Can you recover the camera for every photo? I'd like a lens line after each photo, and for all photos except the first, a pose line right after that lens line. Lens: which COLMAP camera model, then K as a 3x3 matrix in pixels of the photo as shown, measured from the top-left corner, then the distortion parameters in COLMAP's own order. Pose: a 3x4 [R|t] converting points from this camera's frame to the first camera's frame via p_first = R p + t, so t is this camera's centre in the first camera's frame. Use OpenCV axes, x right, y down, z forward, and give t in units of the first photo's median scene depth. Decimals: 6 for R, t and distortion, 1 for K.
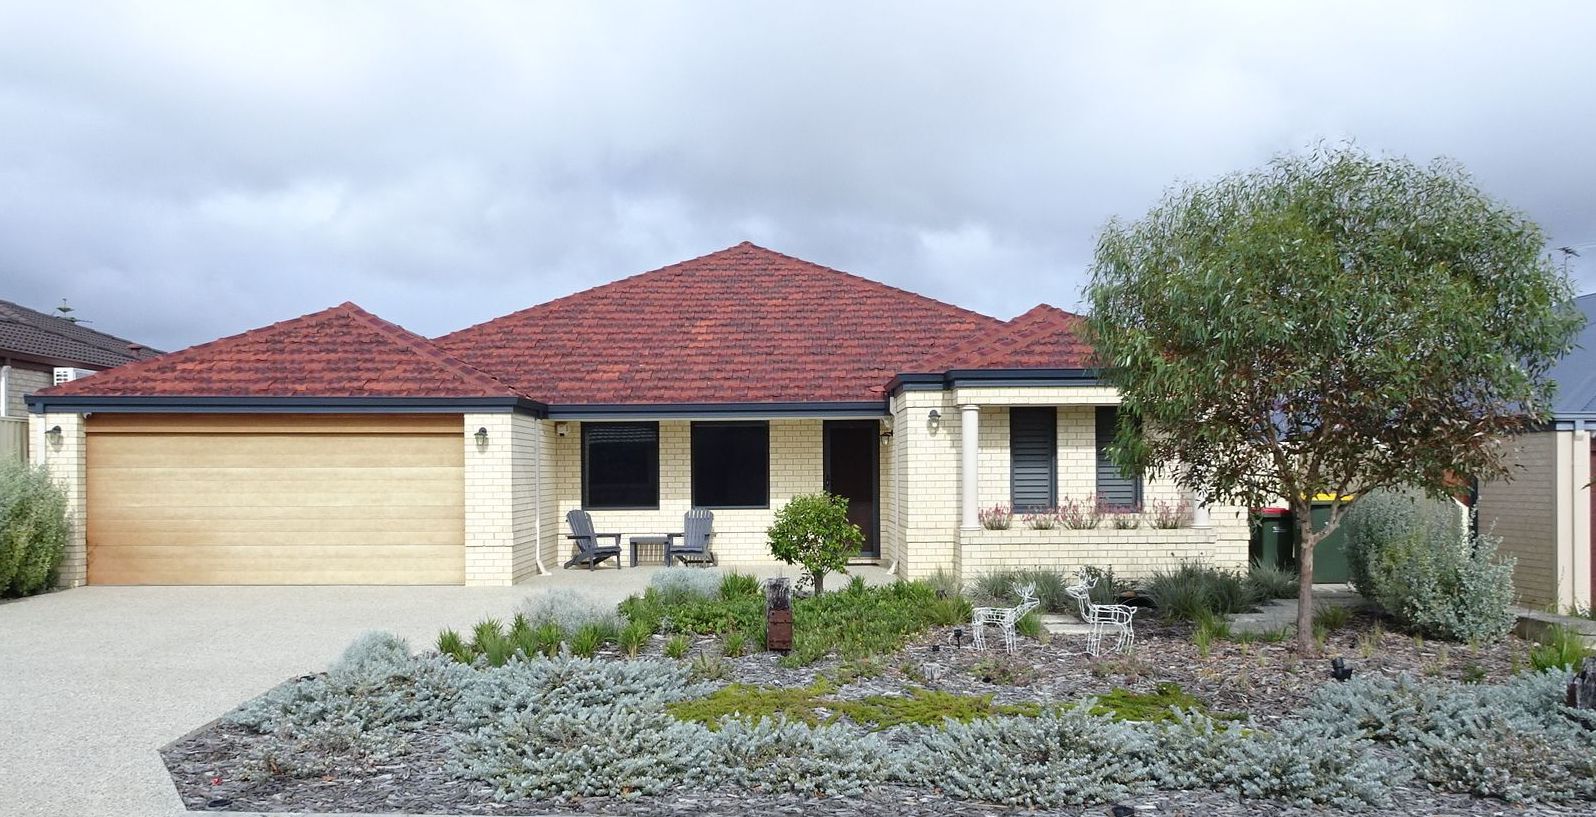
lens RADIAL K [[1384.2, 0, 766.8], [0, 1384.2, 490.3], [0, 0, 1]] dist [0.002525, 0.001487]
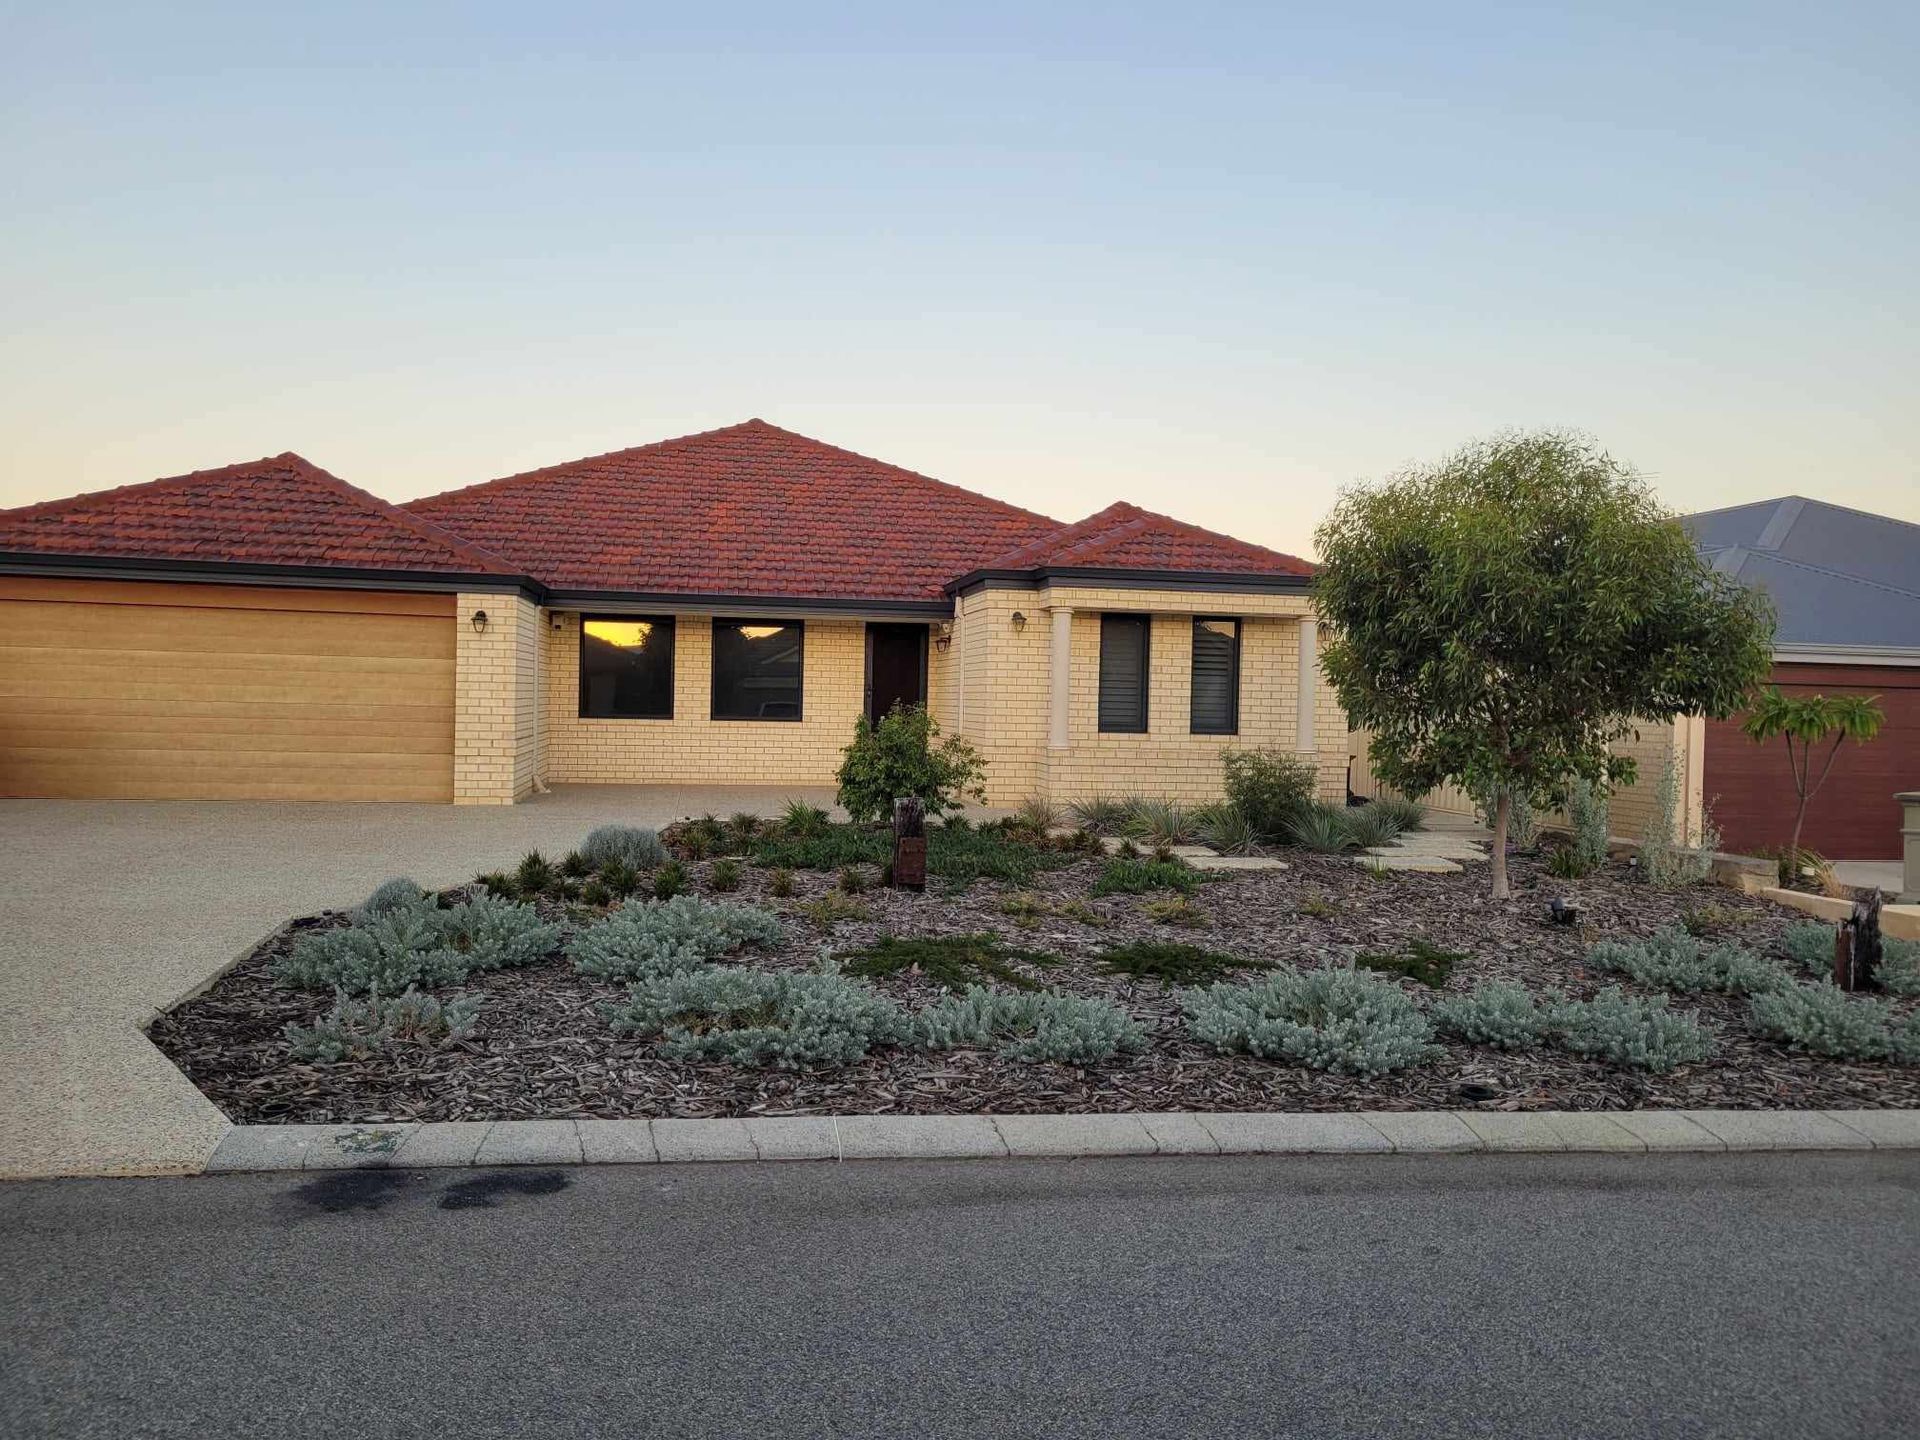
lens RADIAL K [[1443.3, 0, 957.0], [0, 1443.3, 750.2], [0, 0, 1]] dist [0.009380, 0.000124]
pose [[0.981346, 0.021507, 0.191041, -0.088345], [-0.026350, 0.999392, 0.022848, 0.009589], [-0.190433, -0.027456, 0.981316, 0.104222]]
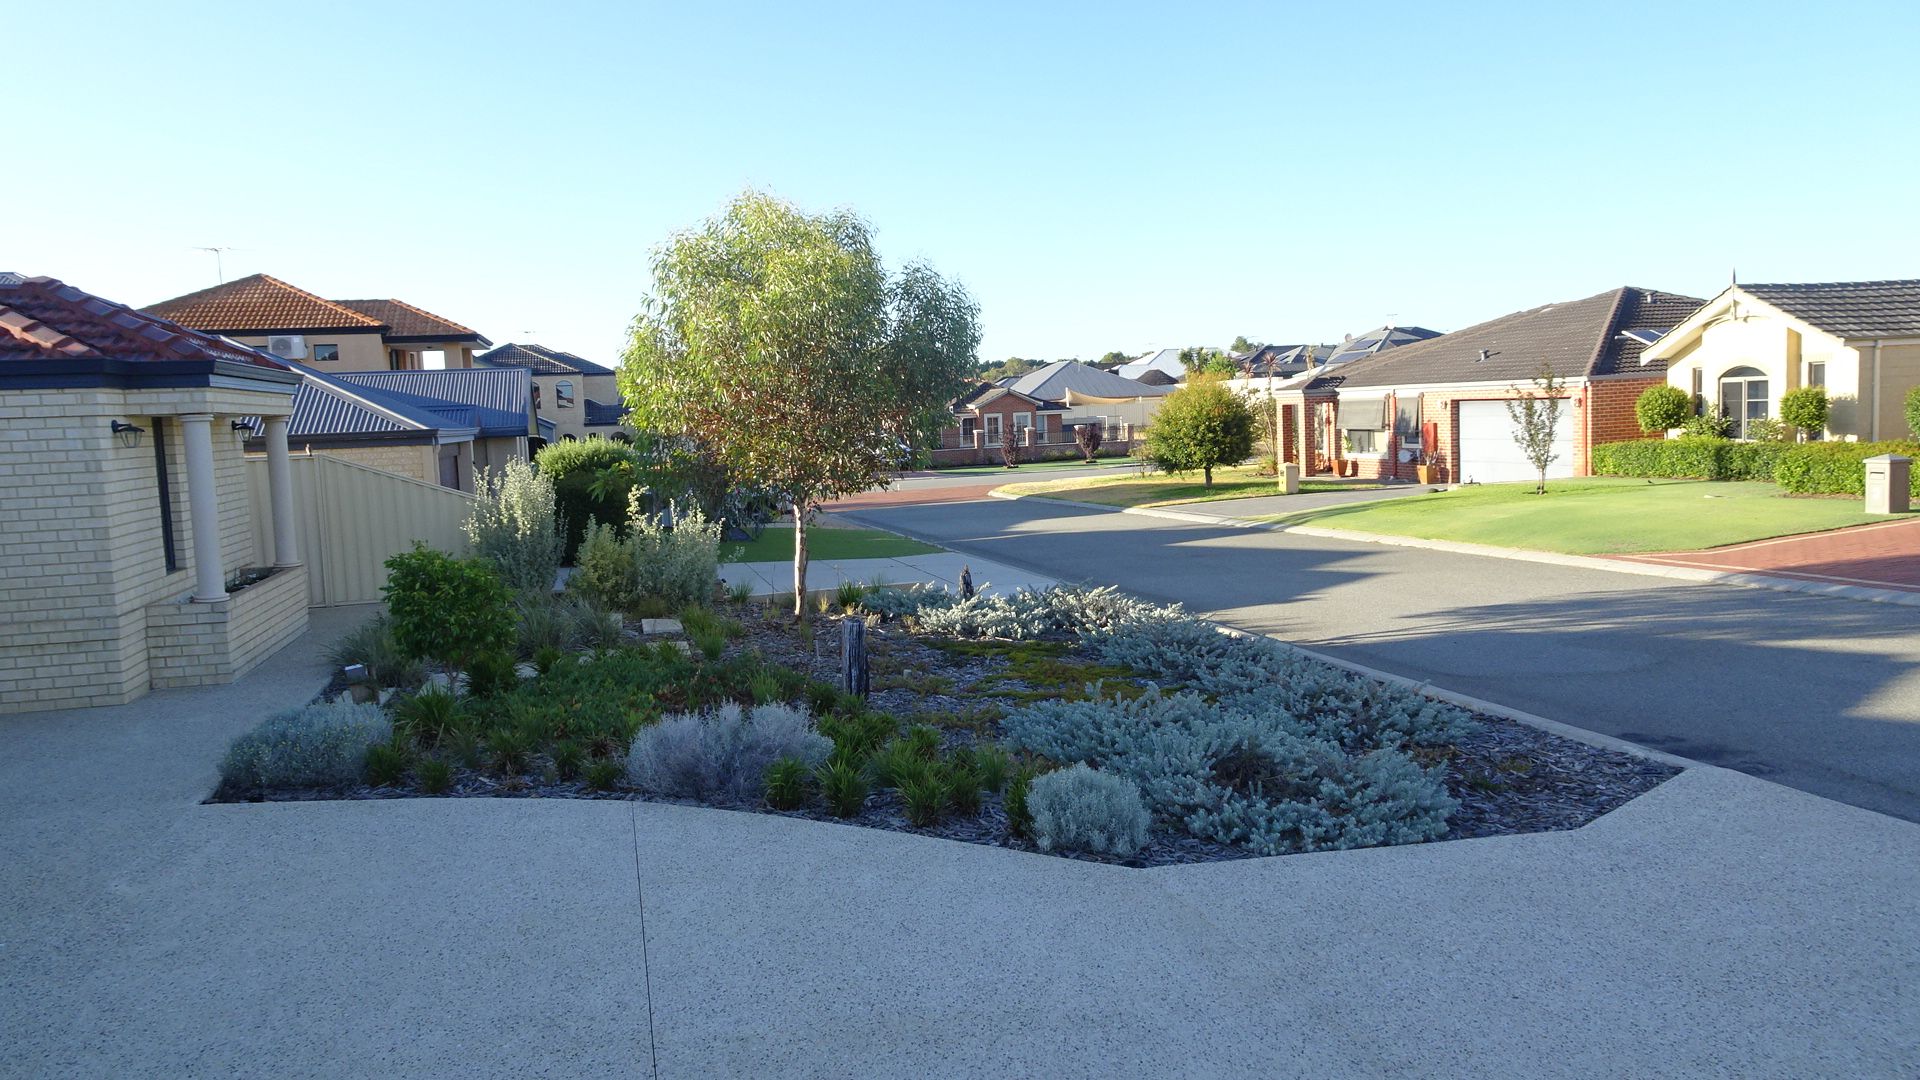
lens RADIAL K [[1429.8, 0, 942.7], [0, 1429.8, 539.8], [0, 0, 1]] dist [0.005192, 0.001867]
pose [[-0.257198, -0.075328, 0.963418, -0.576918], [0.050621, 0.994538, 0.091275, -0.043939], [-0.965032, 0.072245, -0.251980, 0.789402]]
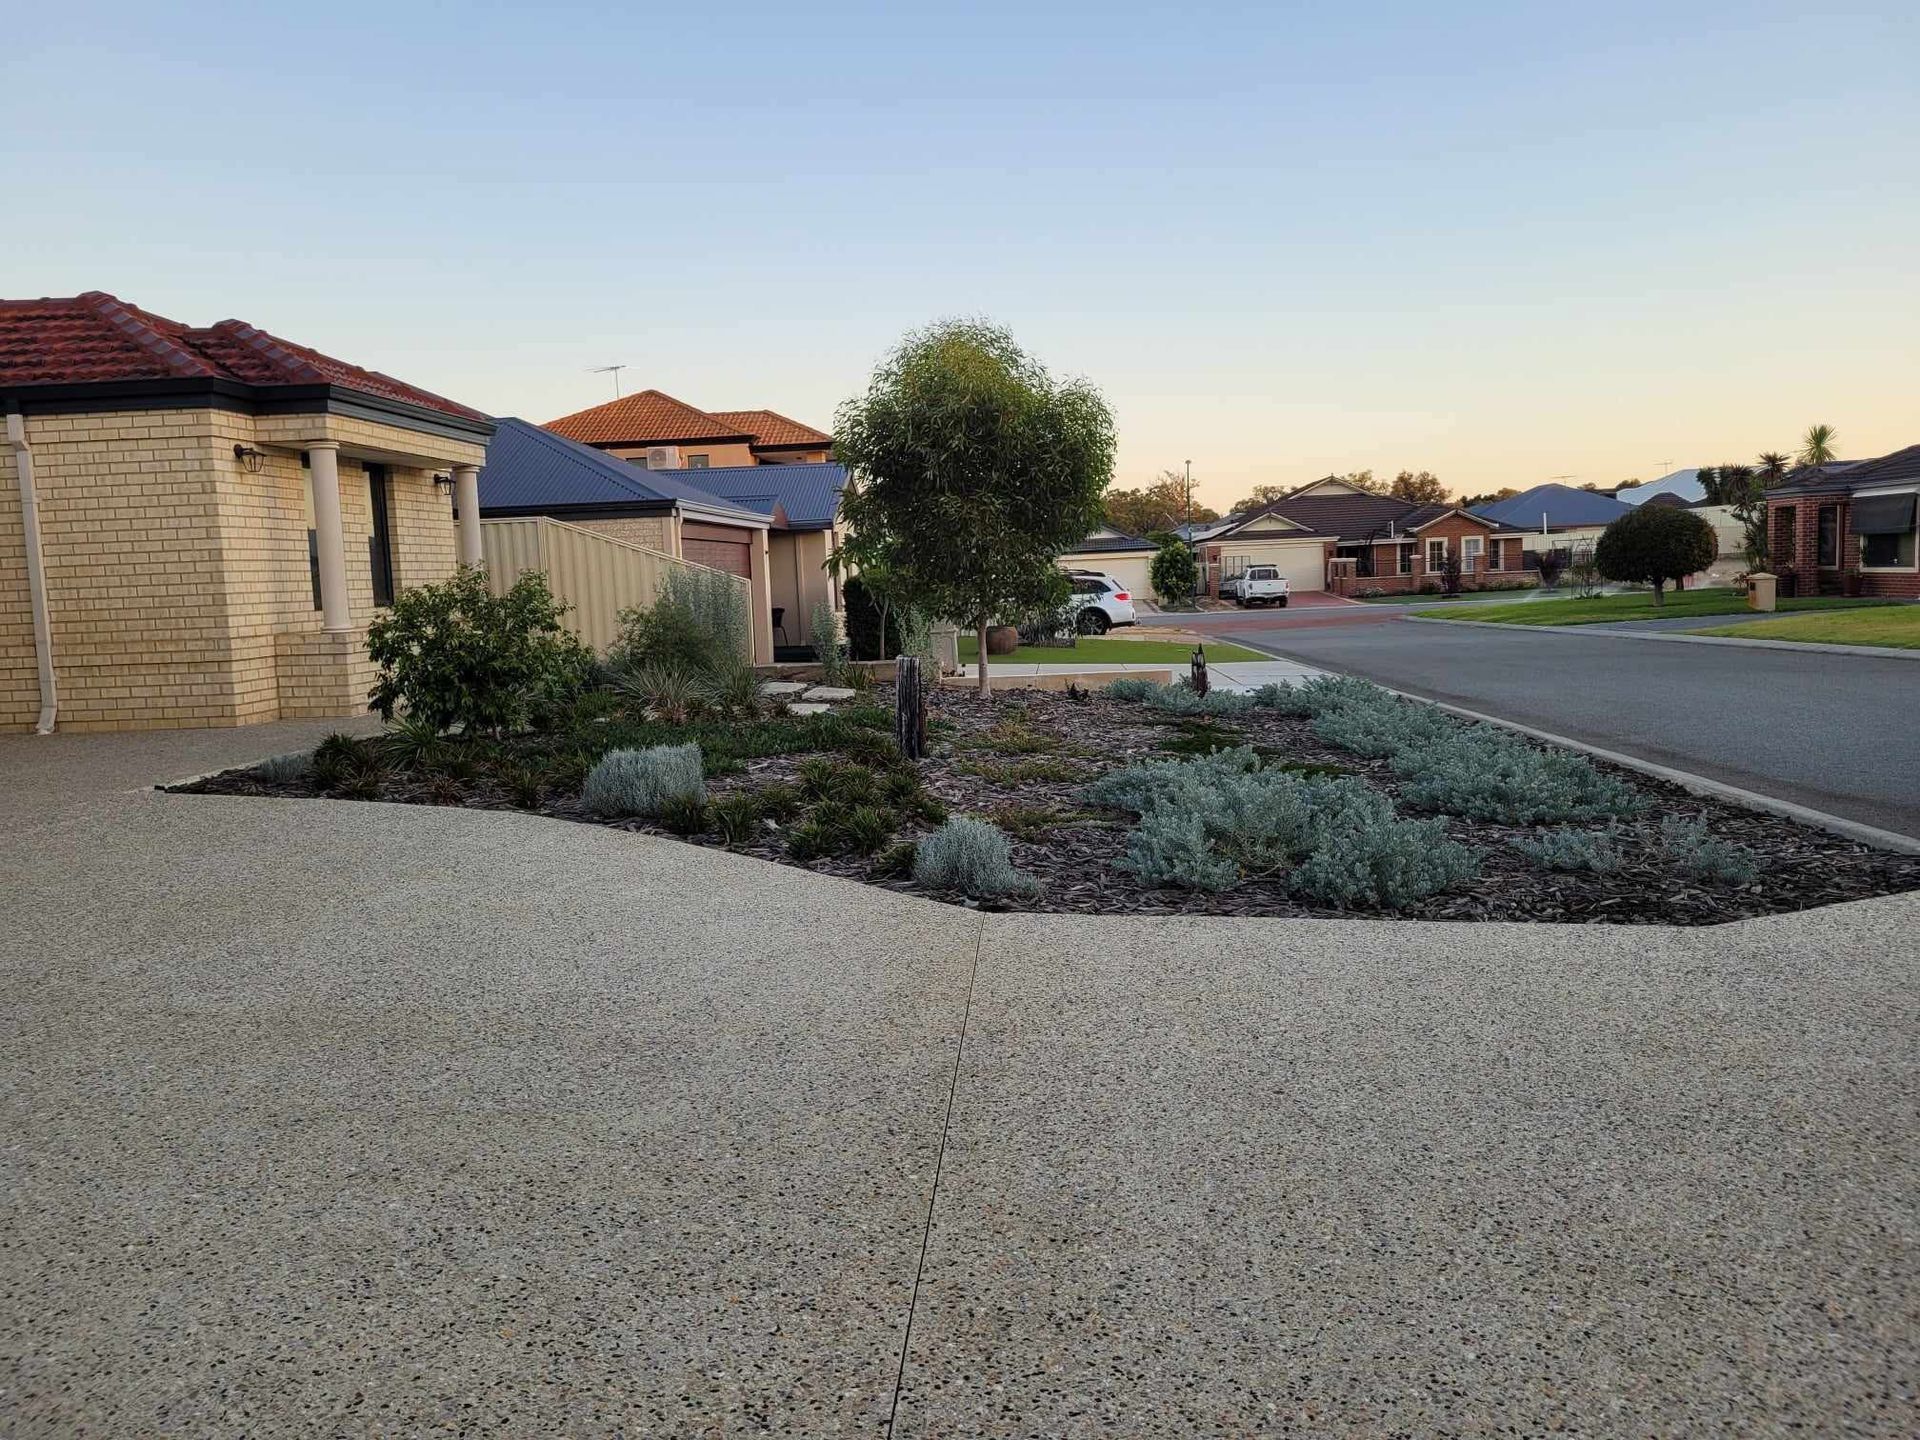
lens RADIAL K [[1487.5, 0, 922.6], [0, 1487.5, 729.7], [0, 0, 1]] dist [0.028559, -0.004101]
pose [[0.069675, -0.103149, 0.992223, -0.520031], [0.046960, 0.993876, 0.100023, 0.015163], [-0.996464, 0.039626, 0.074092, 0.635864]]
